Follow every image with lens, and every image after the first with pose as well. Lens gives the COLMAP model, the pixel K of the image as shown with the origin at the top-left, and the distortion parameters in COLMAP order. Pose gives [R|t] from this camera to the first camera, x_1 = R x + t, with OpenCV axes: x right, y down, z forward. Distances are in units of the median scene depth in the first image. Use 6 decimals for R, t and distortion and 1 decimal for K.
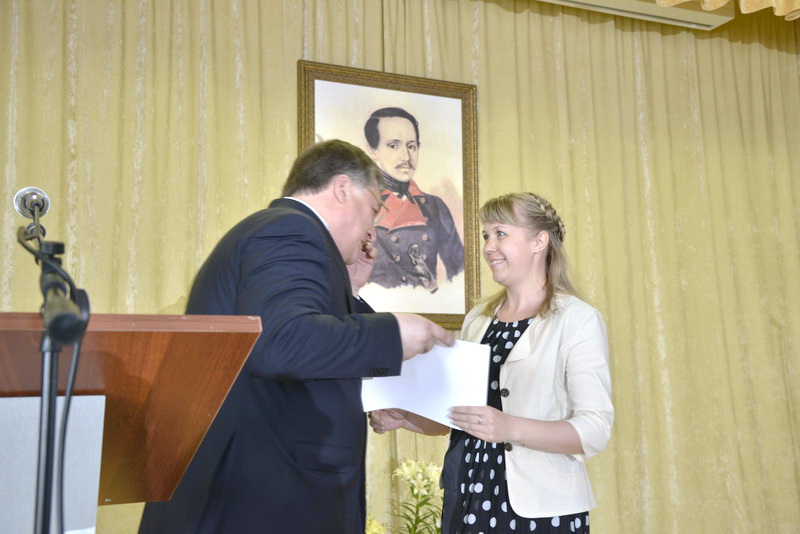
lens RADIAL K [[926.9, 0, 401.0], [0, 926.9, 268.1], [0, 0, 1]] dist [0.142184, 0.000000]
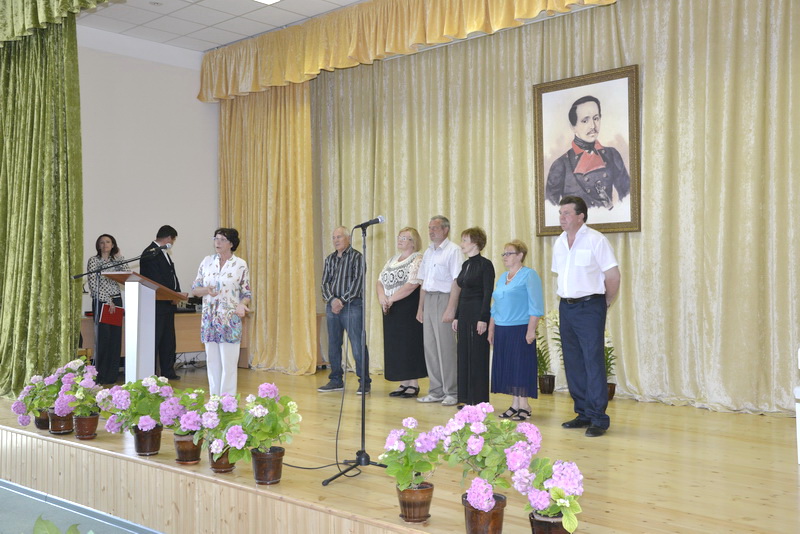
lens RADIAL K [[926.9, 0, 400.9], [0, 926.9, 267.0], [0, 0, 1]] dist [0.142184, 0.000000]
pose [[0.341000, 0.017996, -0.939891, 1.398796], [0.148070, 0.986308, 0.072605, -0.045597], [0.928329, -0.163928, 0.333666, 0.112668]]
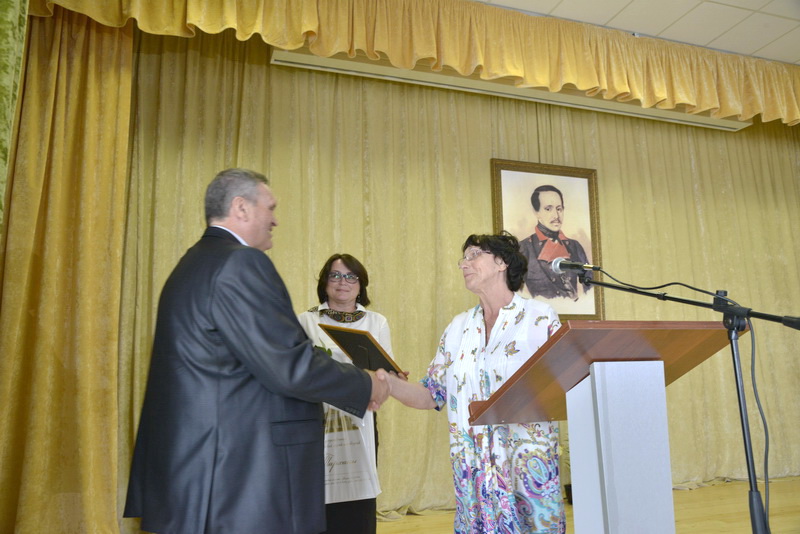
lens RADIAL K [[630.9, 0, 395.9], [0, 630.9, 269.4], [0, 0, 1]] dist [-0.058335, 0.059104]
pose [[0.995026, -0.016072, -0.098315, -0.161137], [0.014178, 0.999701, -0.019929, -0.010430], [0.098605, 0.018436, 0.994956, -0.093227]]
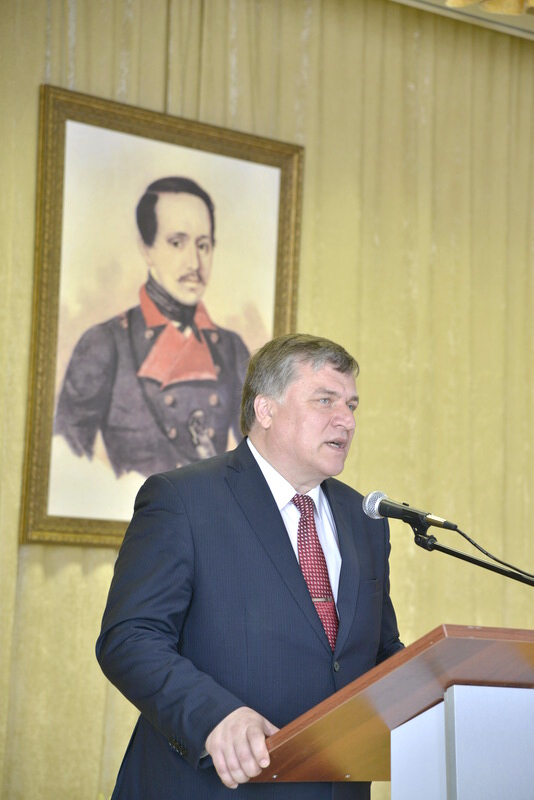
lens RADIAL K [[2278.7, 0, 267.5], [0, 2278.7, 399.1], [0, 0, 1]] dist [0.972606, 0.000000]
pose [[0.959741, 0.080297, 0.269165, -0.333547], [-0.087921, 0.995993, 0.016368, -0.060118], [-0.266772, -0.039375, 0.962955, -0.423954]]
